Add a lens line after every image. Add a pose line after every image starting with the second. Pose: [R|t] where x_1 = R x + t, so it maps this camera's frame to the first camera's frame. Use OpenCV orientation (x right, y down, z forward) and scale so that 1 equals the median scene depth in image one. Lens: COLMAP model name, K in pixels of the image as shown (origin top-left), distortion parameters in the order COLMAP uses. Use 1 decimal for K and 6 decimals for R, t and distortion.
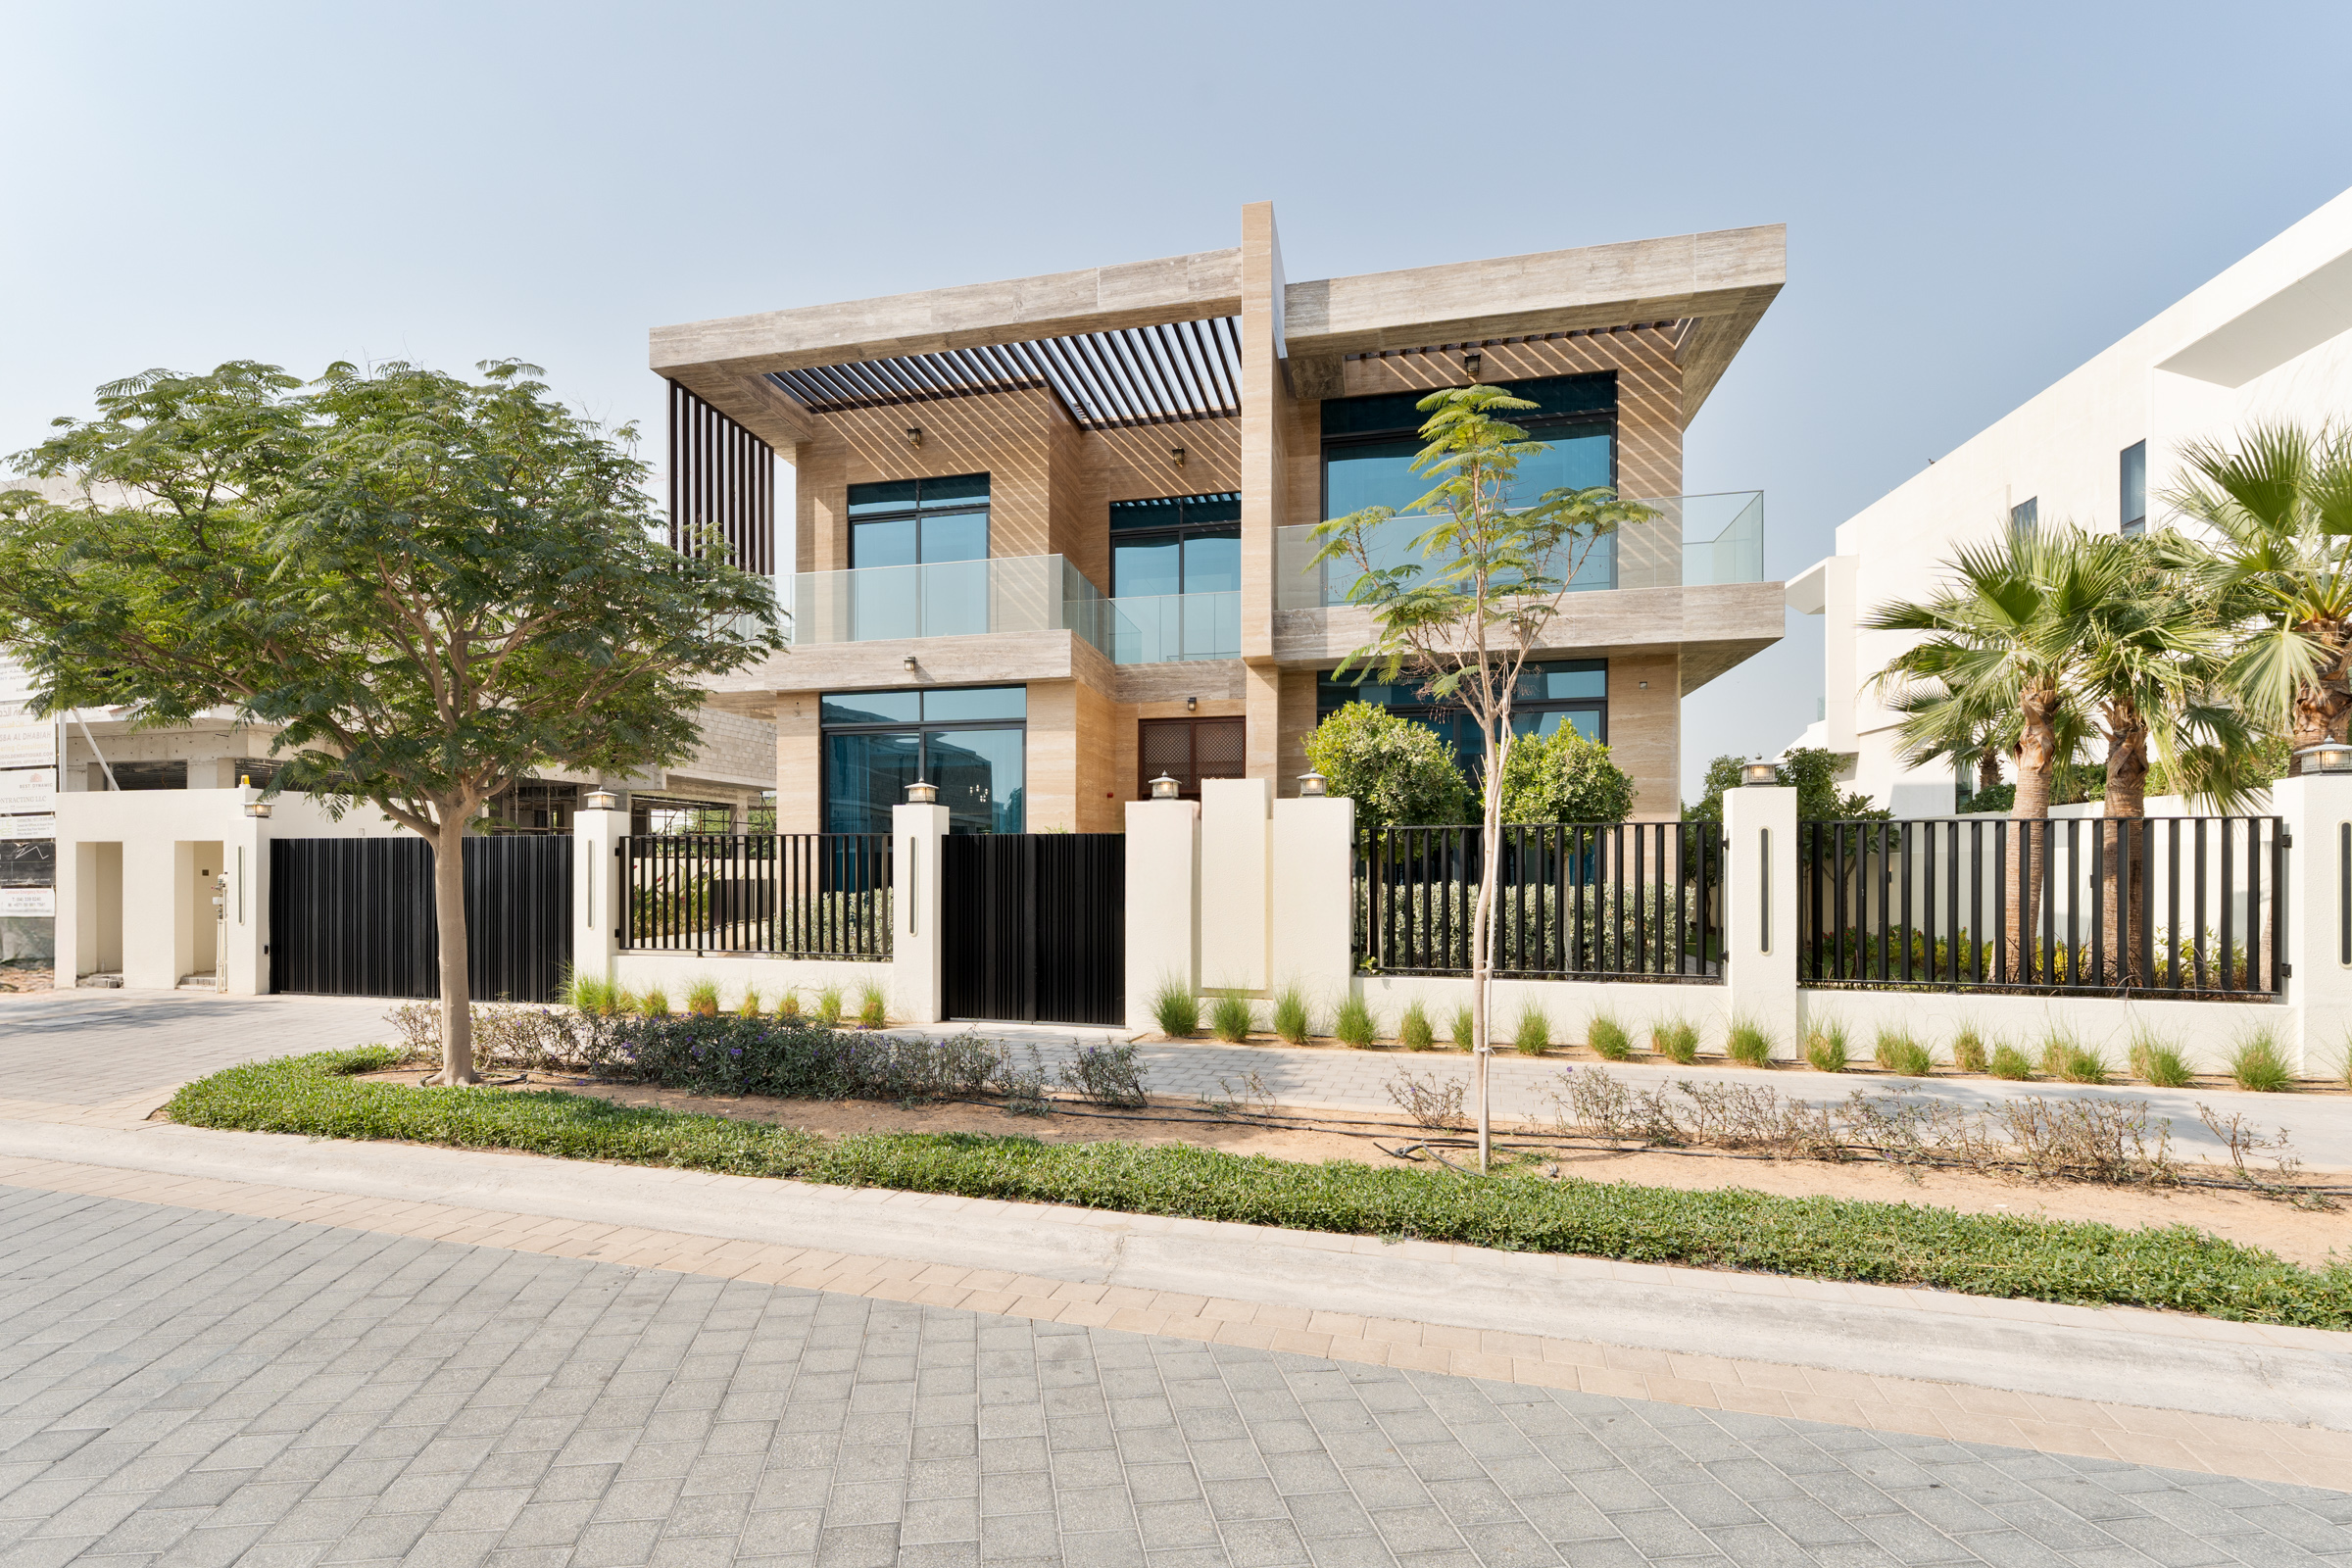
lens RADIAL K [[958.1, 0, 1166.2], [0, 958.1, 870.4], [0, 0, 1]] dist [-0.001573, 0.000086]
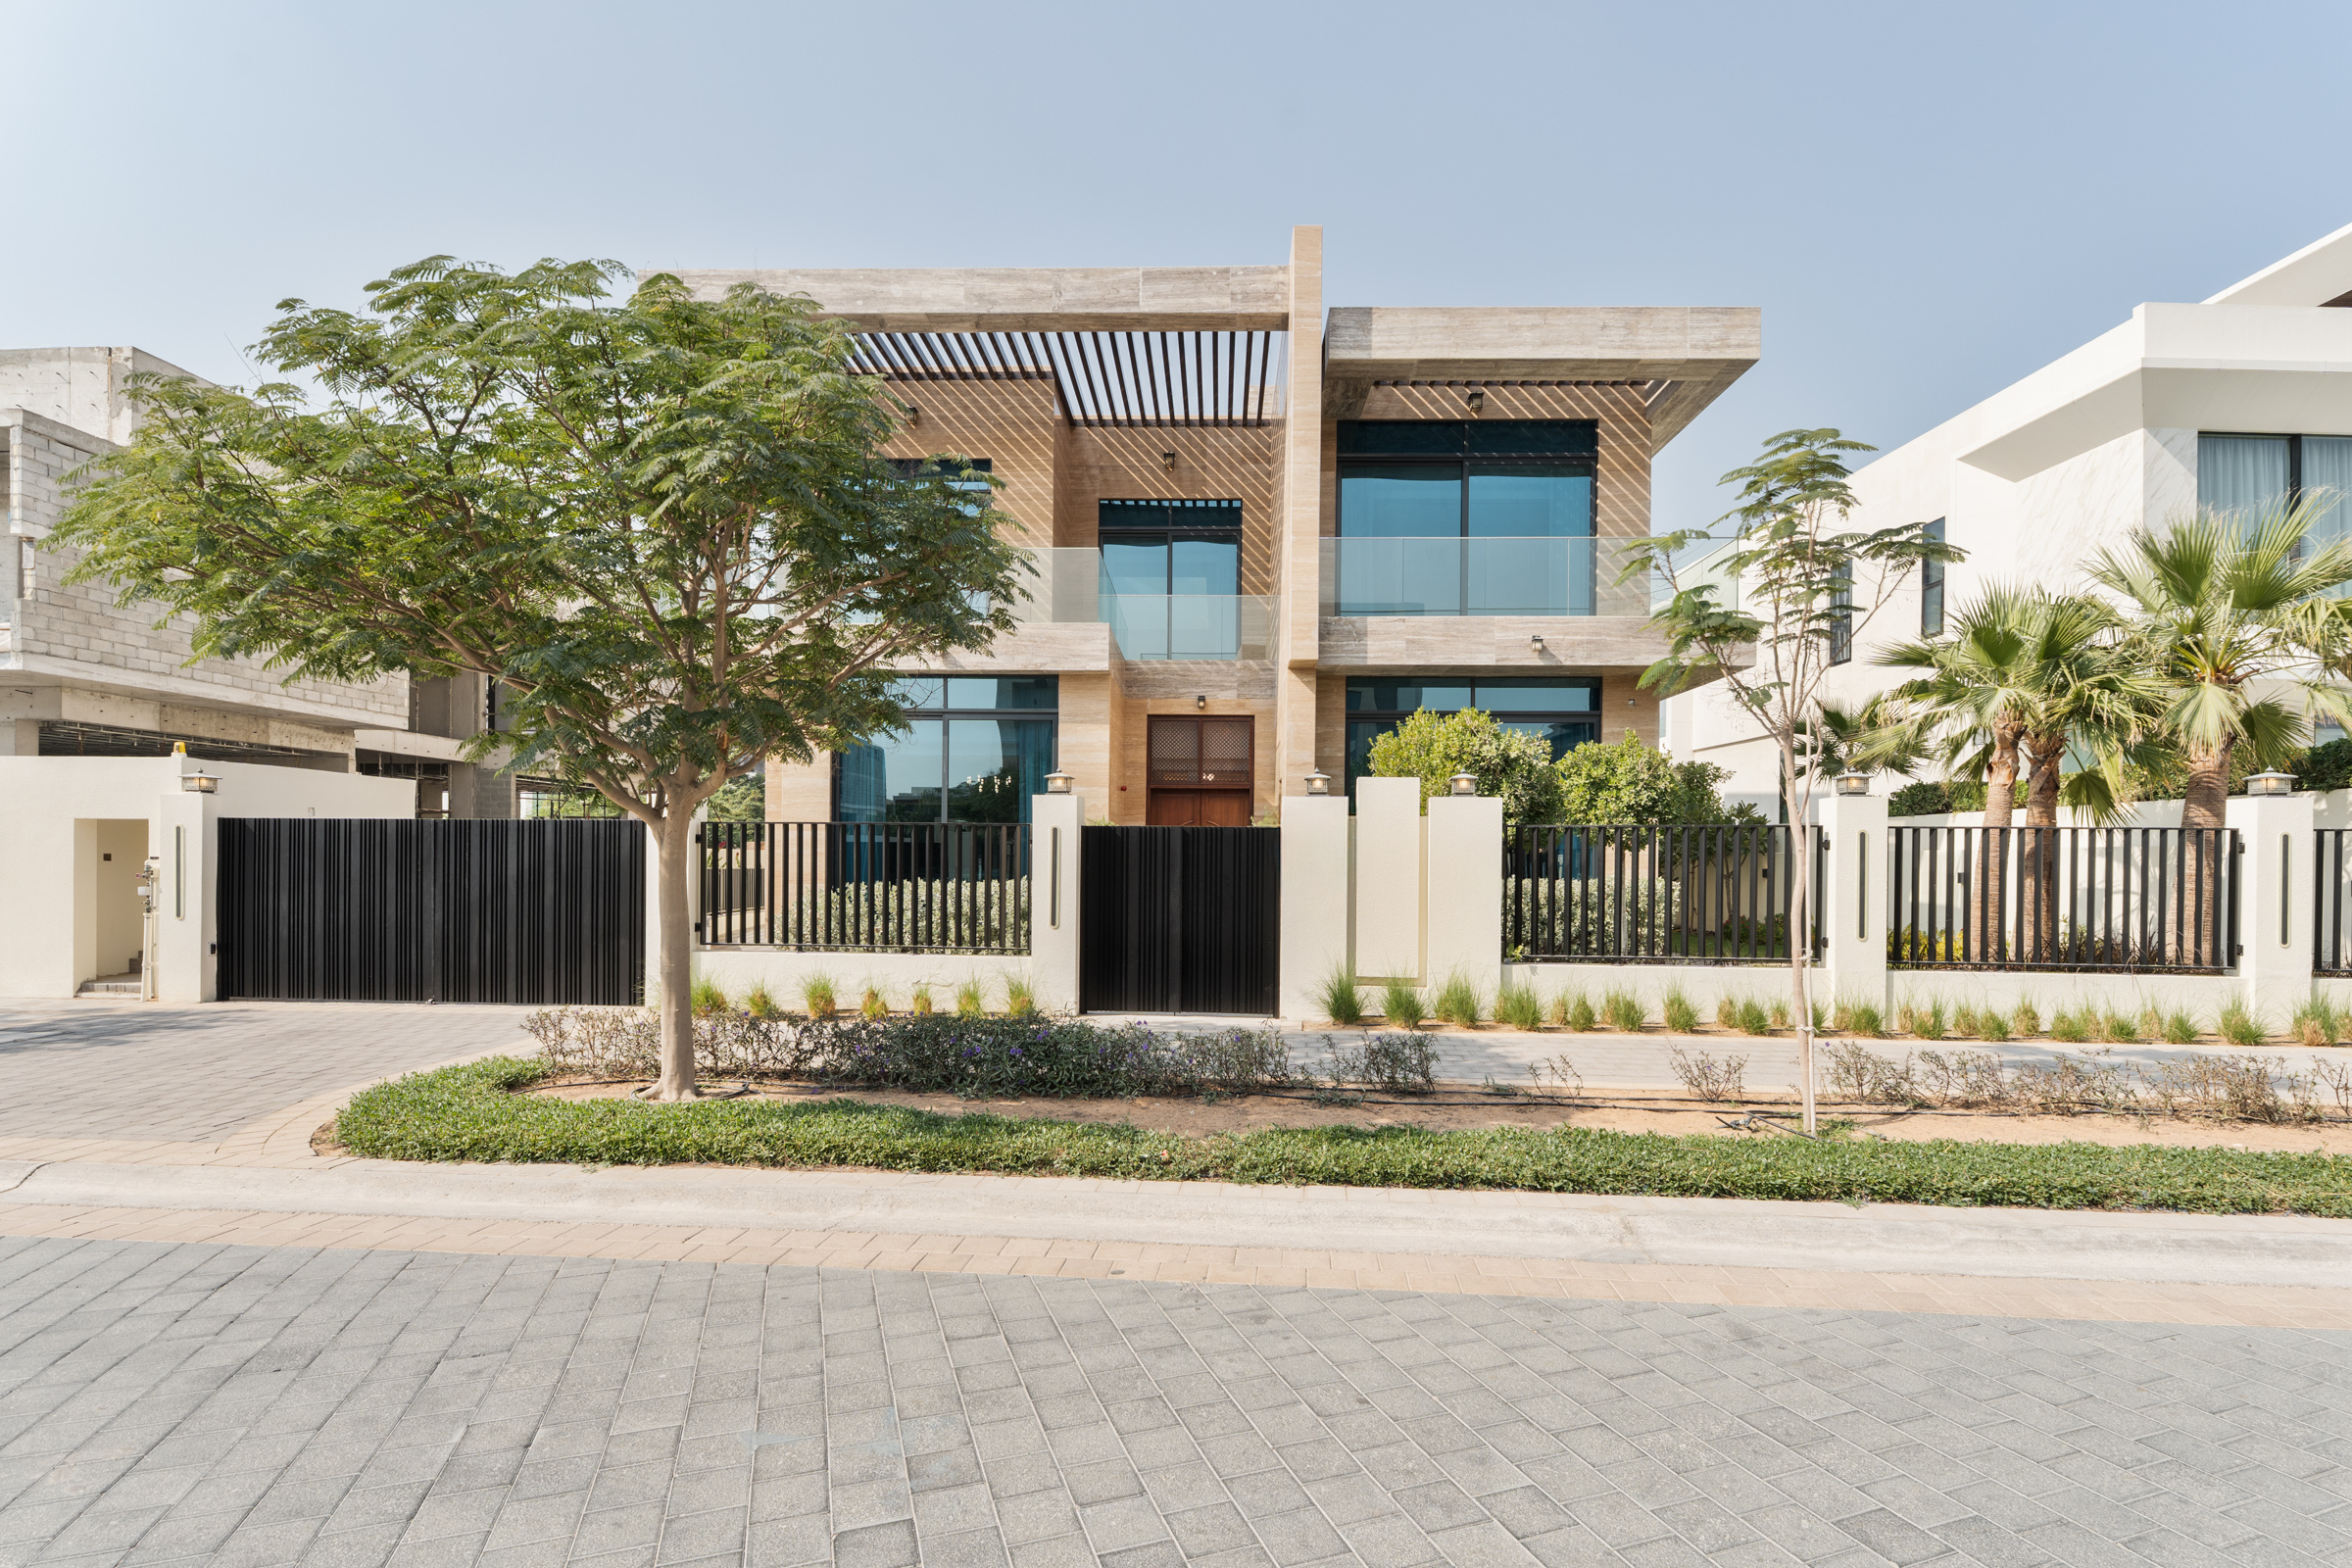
lens RADIAL K [[920.0, 0, 1179.5], [0, 920.0, 867.7], [0, 0, 1]] dist [-0.001620, -0.000061]
pose [[0.981849, 0.006654, 0.189548, -0.244044], [-0.007826, 0.999955, 0.005440, -0.000114], [-0.189503, -0.006825, 0.981856, 0.037671]]
